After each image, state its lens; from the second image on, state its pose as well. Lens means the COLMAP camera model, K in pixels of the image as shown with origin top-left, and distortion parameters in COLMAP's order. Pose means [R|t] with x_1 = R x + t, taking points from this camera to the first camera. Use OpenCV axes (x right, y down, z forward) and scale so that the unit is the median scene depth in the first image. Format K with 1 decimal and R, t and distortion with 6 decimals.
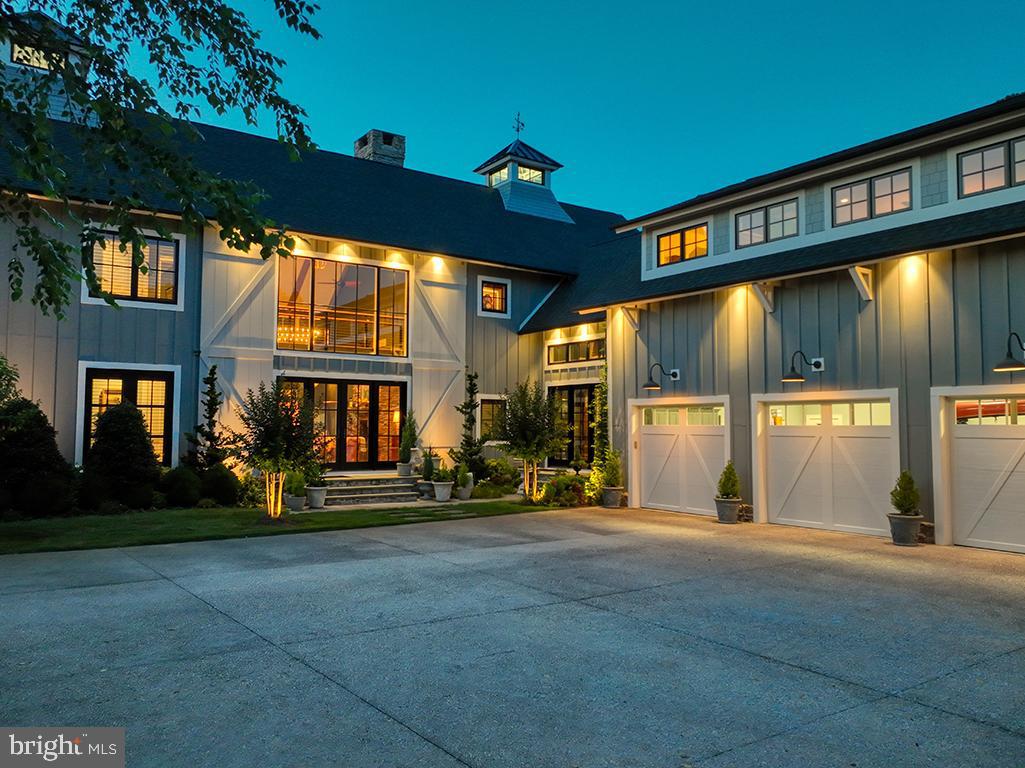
lens RADIAL K [[782.6, 0, 515.1], [0, 782.6, 382.4], [0, 0, 1]] dist [0.001017, 0.007725]
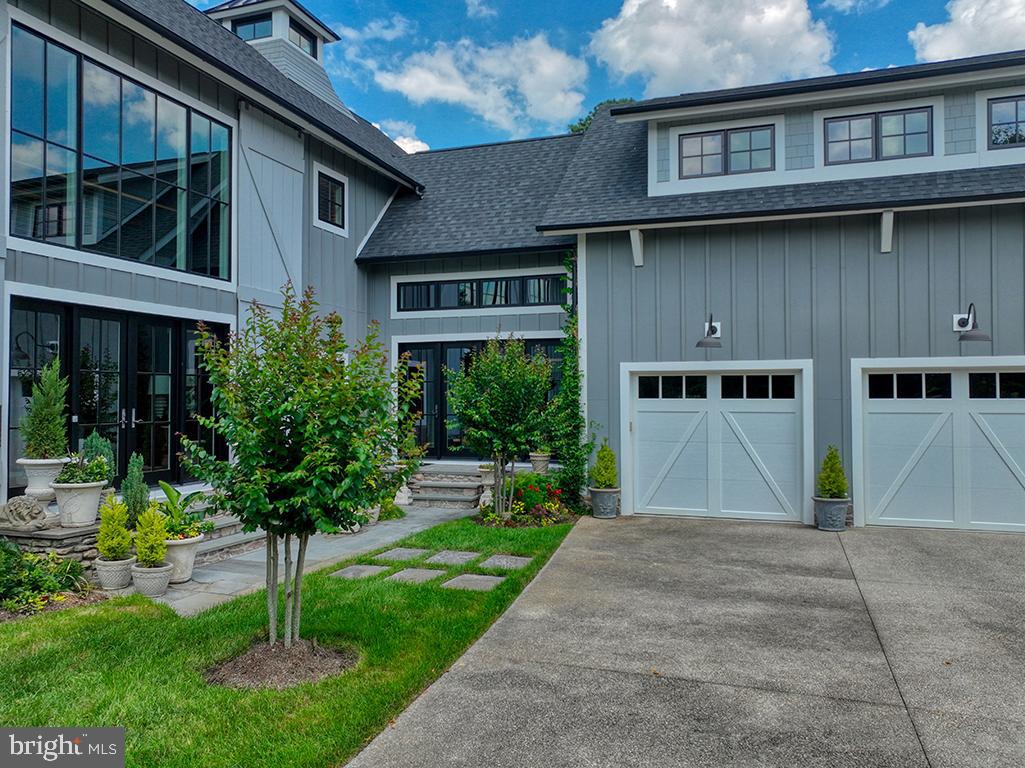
lens RADIAL K [[770.1, 0, 515.4], [0, 770.1, 383.3], [0, 0, 1]] dist [0.001136, 0.004478]
pose [[0.815820, 0.008152, 0.578249, -0.316317], [-0.029921, 0.999156, 0.028128, 0.021744], [-0.577531, -0.040249, 0.815376, 0.461467]]
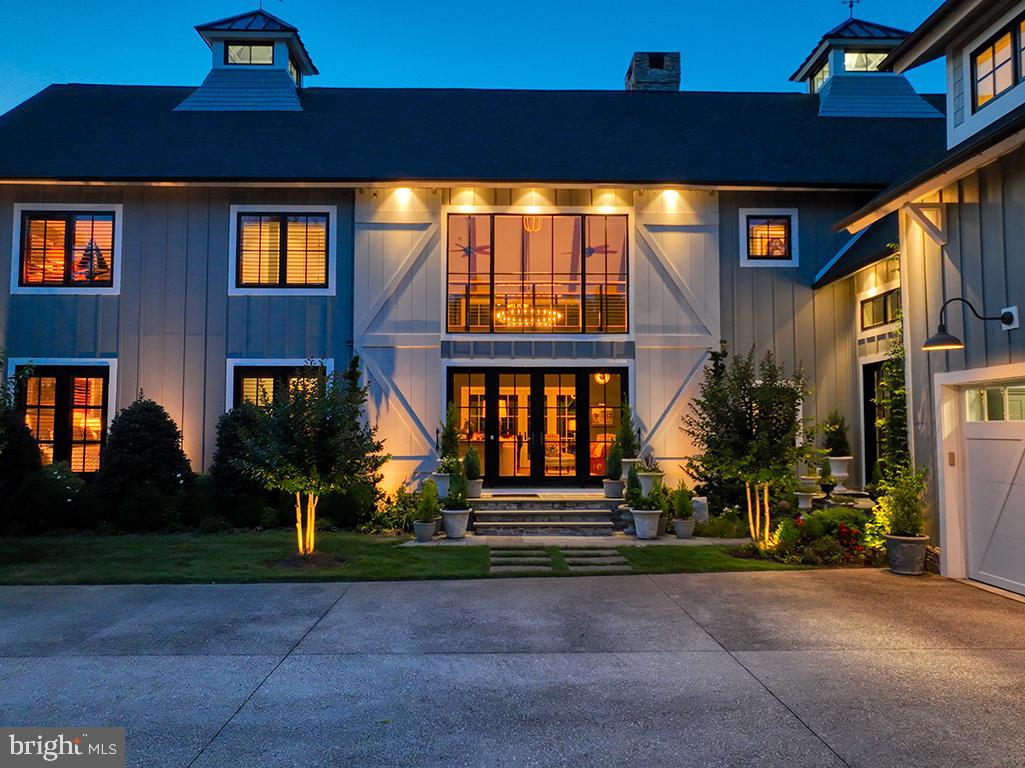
lens RADIAL K [[782.6, 0, 515.1], [0, 782.6, 382.4], [0, 0, 1]] dist [0.001017, 0.007725]
pose [[0.829863, -0.041173, -0.556446, 0.193166], [0.037592, 0.999133, -0.017865, 0.024490], [0.556699, -0.006093, 0.830692, 0.368520]]
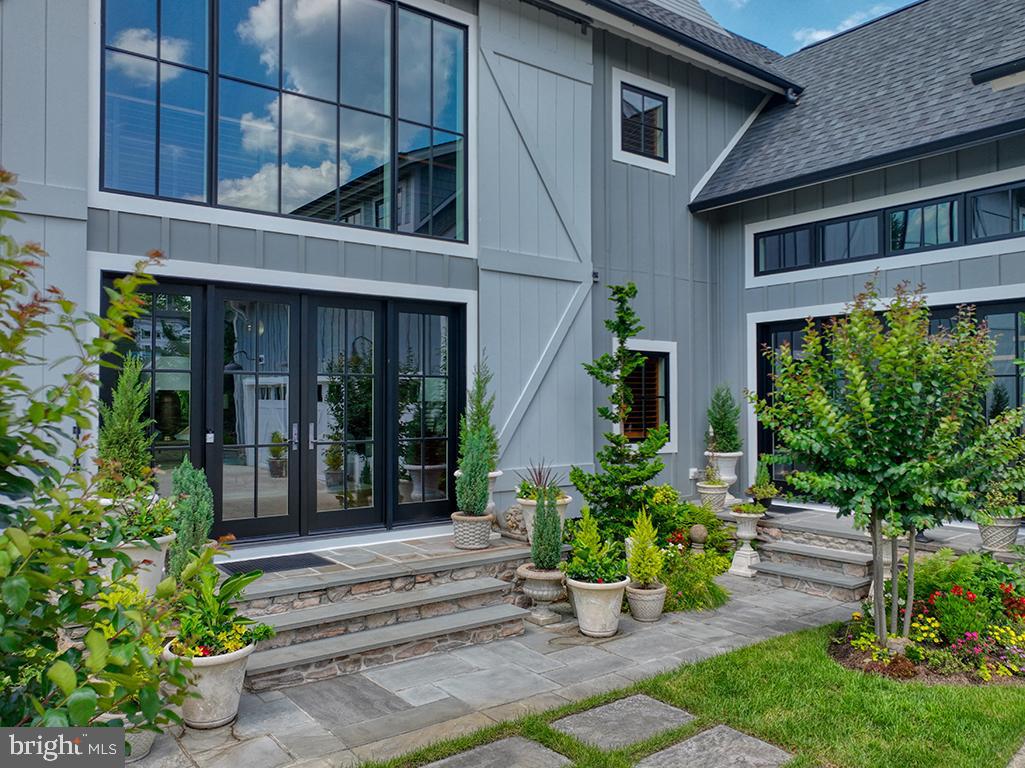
lens RADIAL K [[782.6, 0, 515.1], [0, 782.6, 382.4], [0, 0, 1]] dist [0.001017, 0.007725]
pose [[0.999464, -0.003591, 0.032525, -0.137011], [0.002523, 0.999459, 0.032801, 0.028931], [-0.032626, -0.032702, 0.998933, 0.648994]]
